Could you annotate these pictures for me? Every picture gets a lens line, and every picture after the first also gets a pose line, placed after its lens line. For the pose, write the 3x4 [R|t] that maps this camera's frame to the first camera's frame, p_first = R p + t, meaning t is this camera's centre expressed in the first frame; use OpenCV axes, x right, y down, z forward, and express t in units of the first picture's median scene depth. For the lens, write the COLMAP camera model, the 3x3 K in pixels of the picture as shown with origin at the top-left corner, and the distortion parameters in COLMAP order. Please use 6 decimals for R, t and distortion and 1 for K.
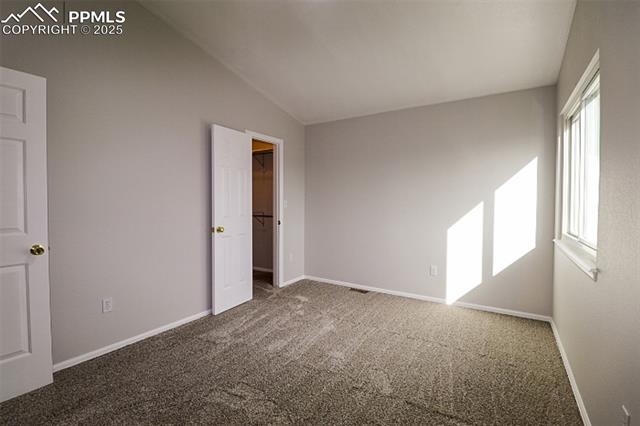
lens RADIAL K [[296.7, 0, 314.9], [0, 296.7, 208.4], [0, 0, 1]] dist [-0.010442, -0.000782]
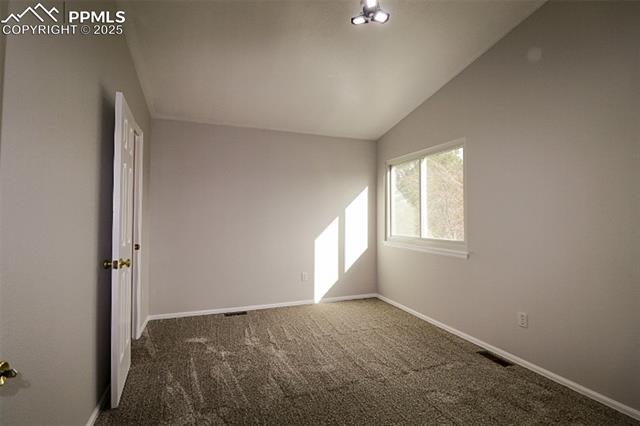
lens RADIAL K [[296.7, 0, 314.9], [0, 296.7, 208.4], [0, 0, 1]] dist [-0.010442, -0.000782]
pose [[0.595685, 0.020515, 0.802956, -0.551823], [0.019300, 0.999020, -0.039842, -0.009313], [-0.802986, 0.039230, 0.594705, 0.299390]]
